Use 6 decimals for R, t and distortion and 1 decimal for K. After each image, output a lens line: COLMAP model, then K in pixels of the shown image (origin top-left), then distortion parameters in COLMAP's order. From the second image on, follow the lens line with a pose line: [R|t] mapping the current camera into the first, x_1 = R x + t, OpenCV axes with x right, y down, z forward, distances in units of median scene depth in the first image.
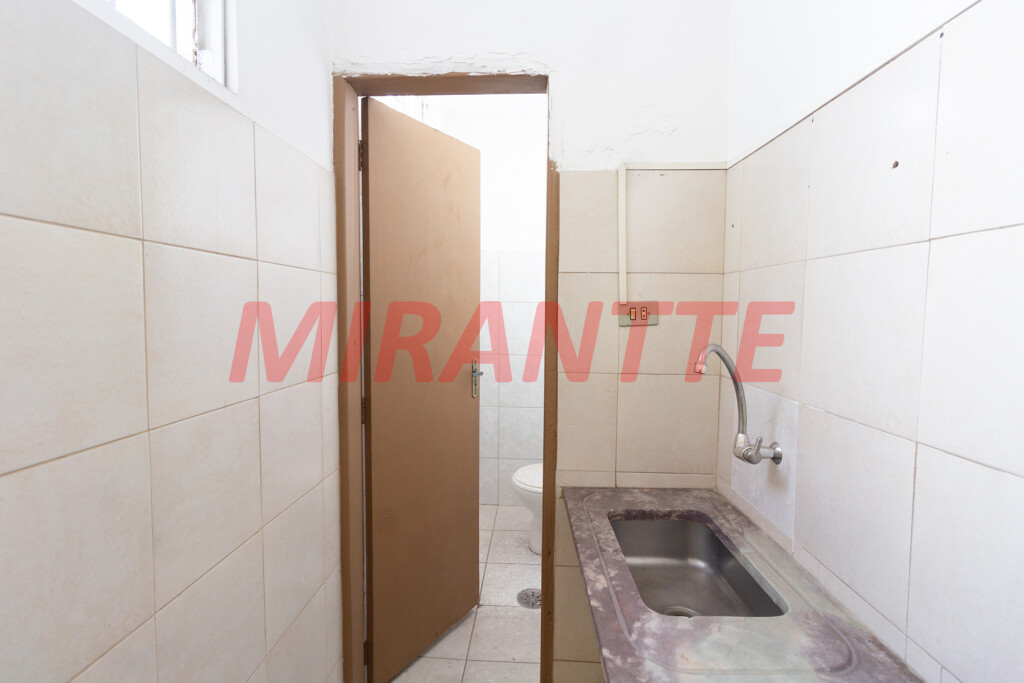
lens RADIAL K [[469.8, 0, 512.0], [0, 469.8, 335.6], [0, 0, 1]] dist [0.003207, 0.001735]
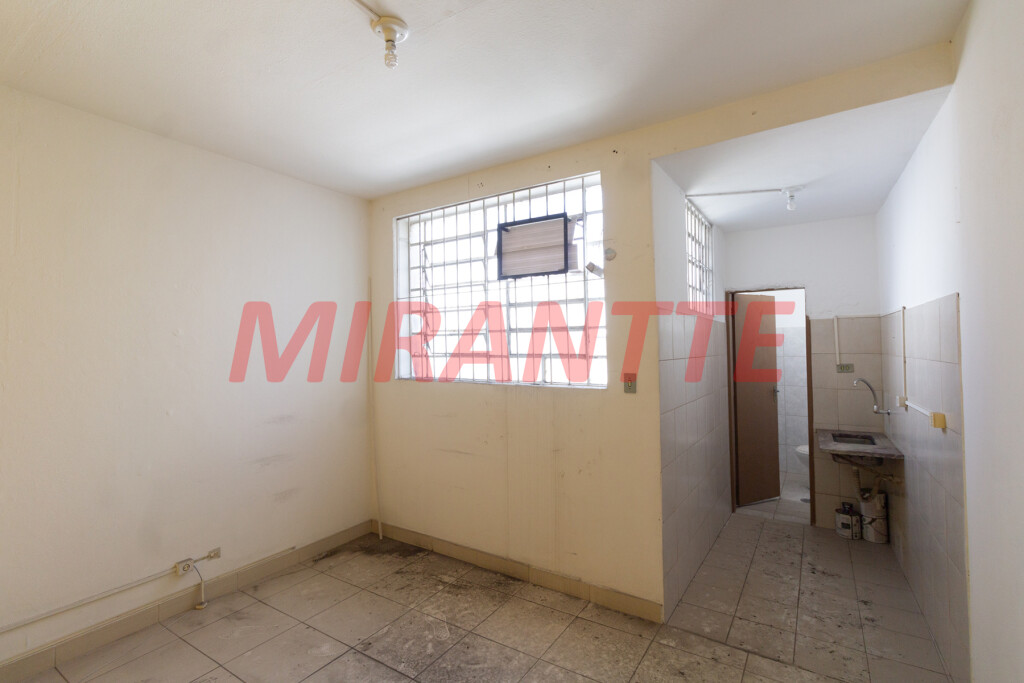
lens RADIAL K [[469.8, 0, 515.7], [0, 469.8, 327.7], [0, 0, 1]] dist [0.003207, 0.001735]
pose [[0.865066, -0.030669, -0.500720, -0.020559], [-0.018627, 0.995477, -0.093155, 0.012013], [0.501313, 0.089912, 0.860582, -2.444879]]
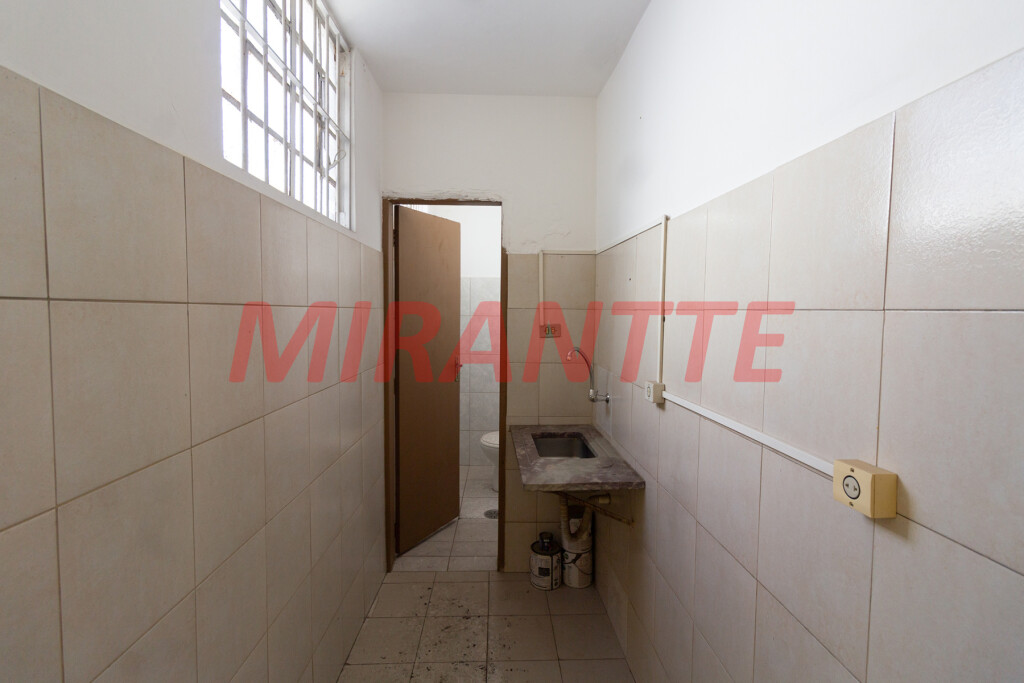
lens RADIAL K [[469.8, 0, 515.0], [0, 469.8, 331.9], [0, 0, 1]] dist [0.003207, 0.001735]
pose [[0.996507, -0.001012, 0.083504, -0.025055], [0.001748, 0.999960, -0.008735, -0.025339], [-0.083492, 0.008850, 0.996469, -0.832276]]
